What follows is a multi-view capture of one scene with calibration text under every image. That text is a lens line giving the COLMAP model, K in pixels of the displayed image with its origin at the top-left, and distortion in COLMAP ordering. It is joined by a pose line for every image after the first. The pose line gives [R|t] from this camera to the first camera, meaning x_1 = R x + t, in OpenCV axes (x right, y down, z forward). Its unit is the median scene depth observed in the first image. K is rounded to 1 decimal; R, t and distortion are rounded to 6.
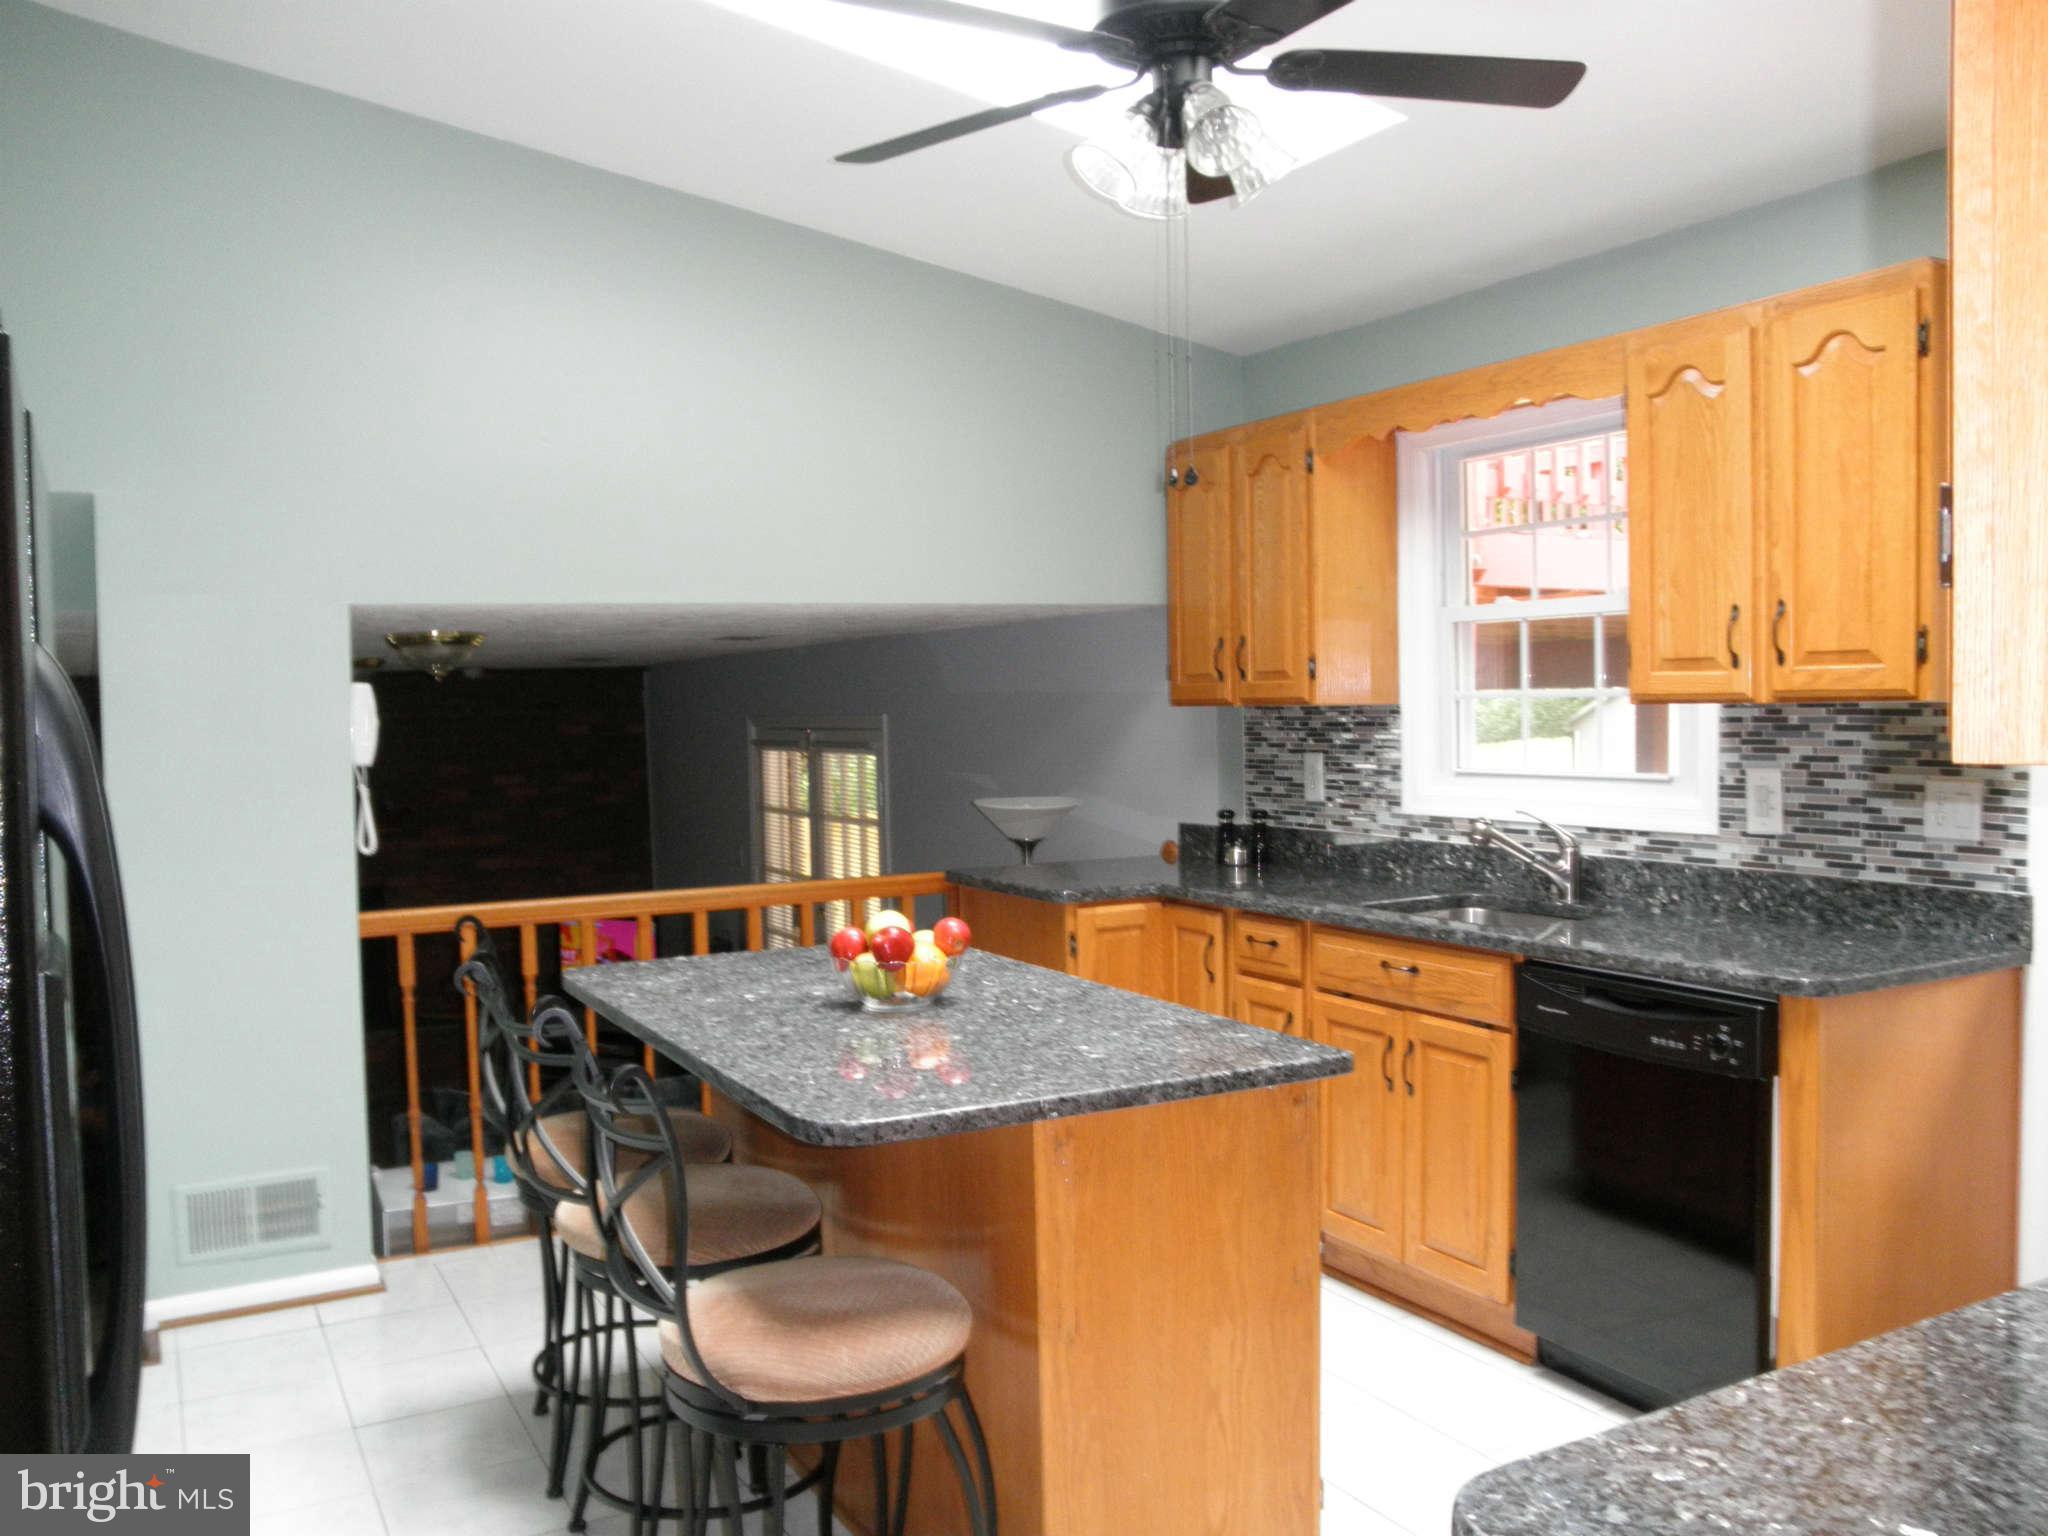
lens RADIAL K [[1687.3, 0, 1027.7], [0, 1687.3, 776.3], [0, 0, 1]] dist [-0.218261, 0.135648]
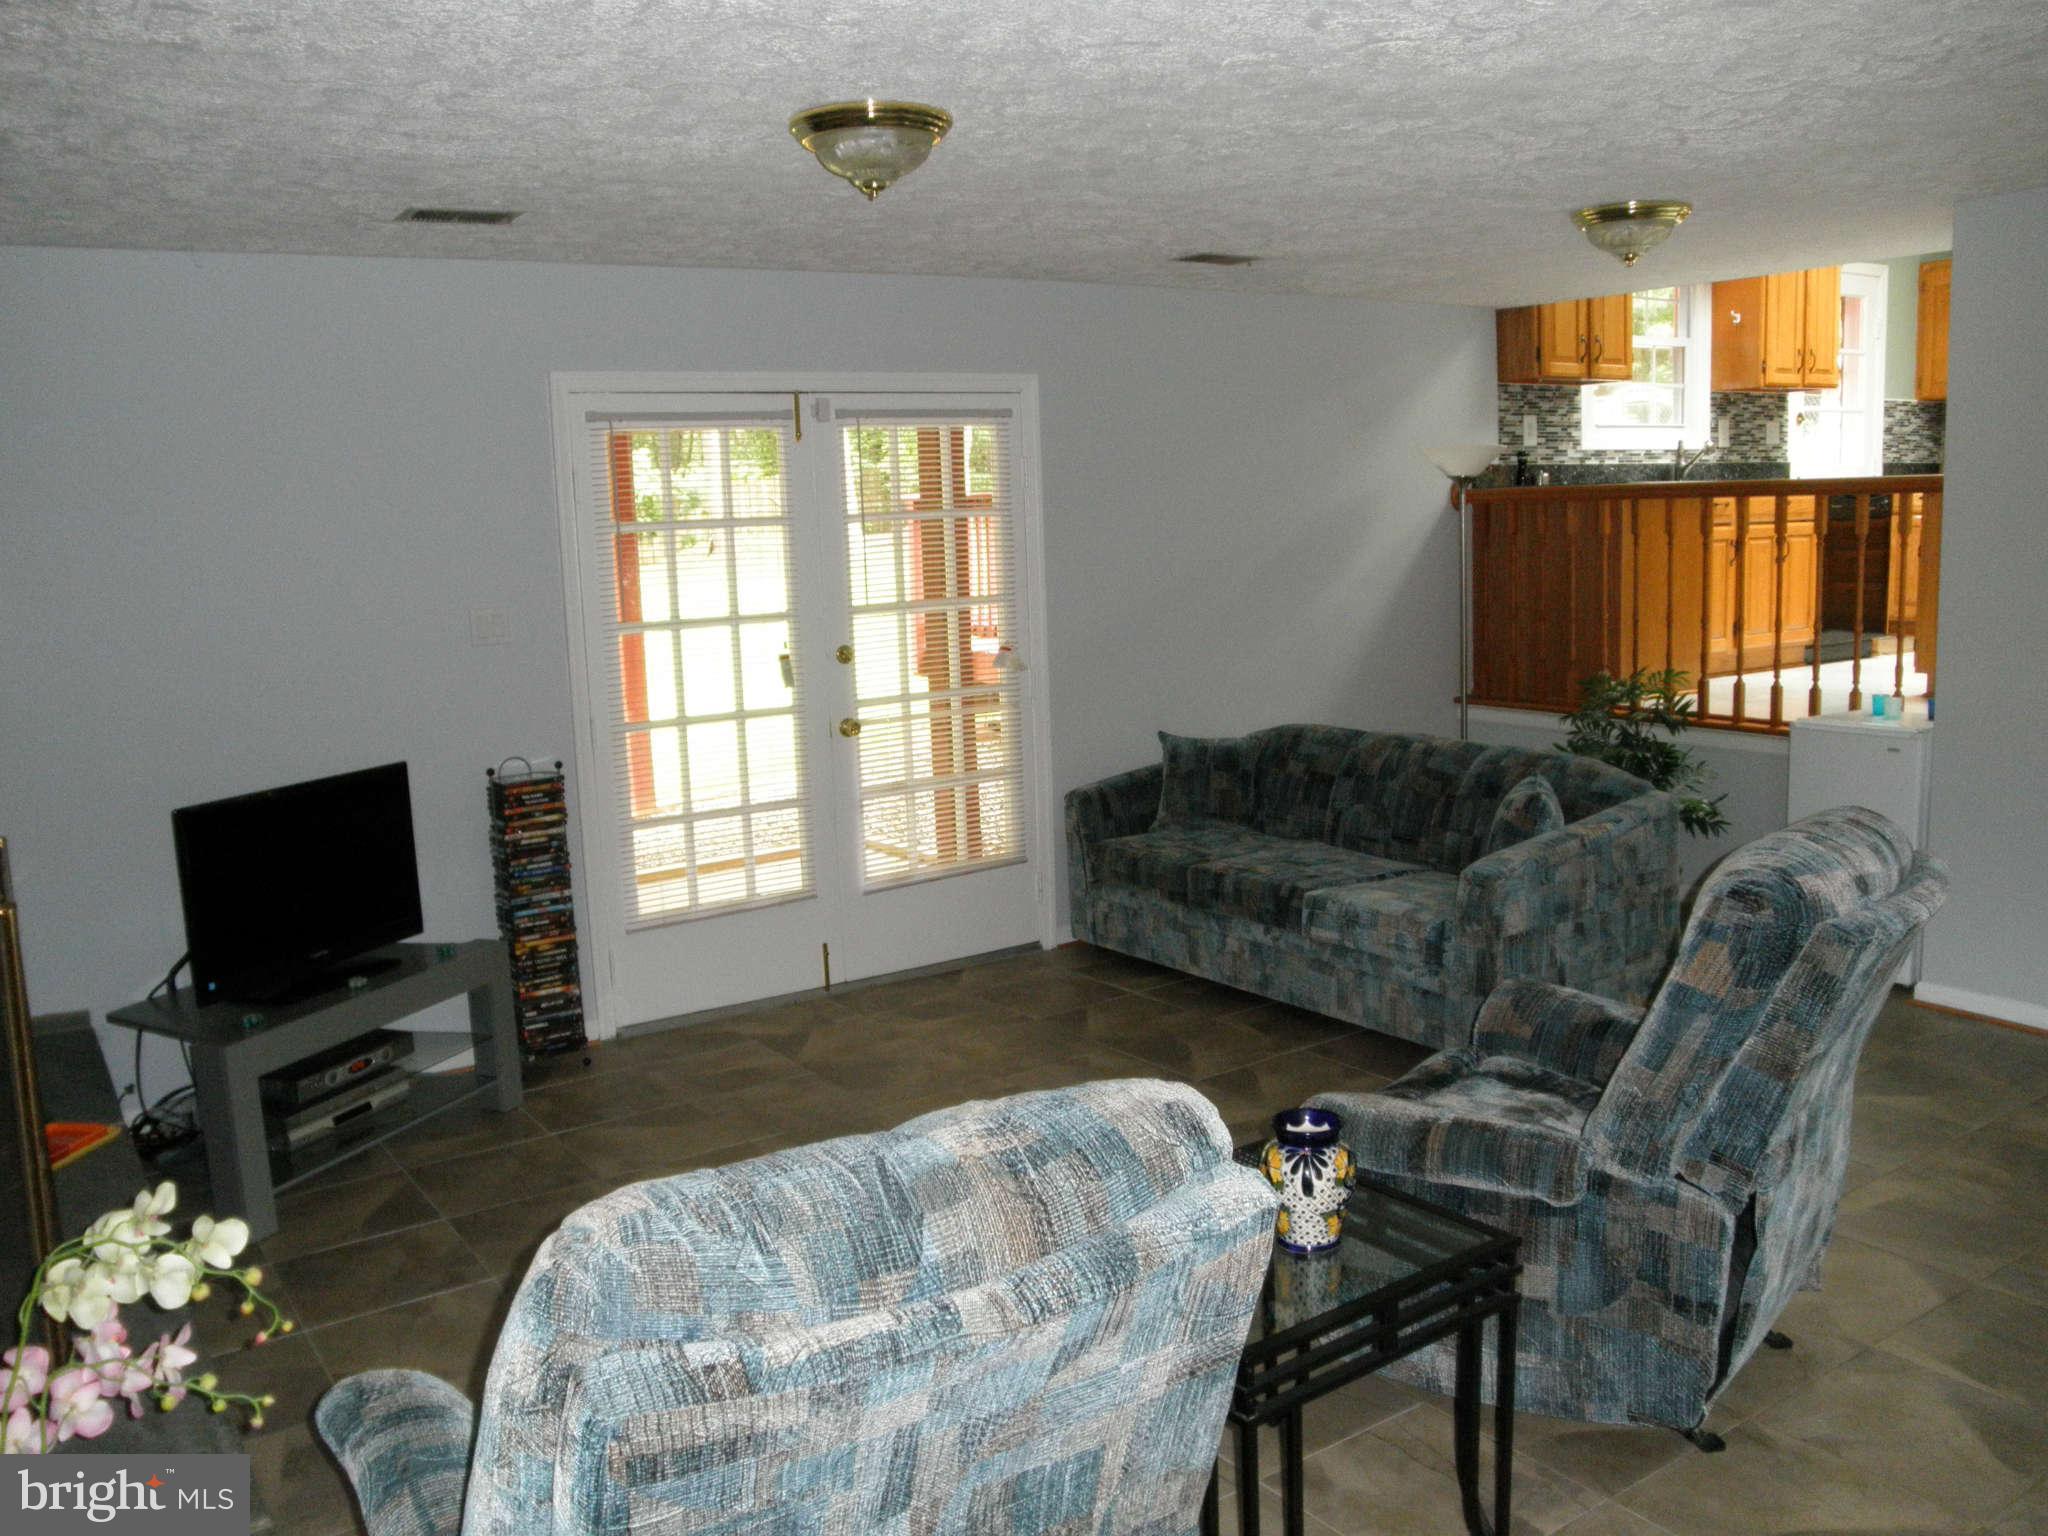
lens RADIAL K [[1687.3, 0, 1027.7], [0, 1687.3, 776.3], [0, 0, 1]] dist [-0.218261, 0.135648]
pose [[-0.101686, -0.141351, 0.984723, -1.432330], [0.087757, 0.984721, 0.150413, 0.050191], [-0.990938, 0.101711, -0.087728, 1.750794]]
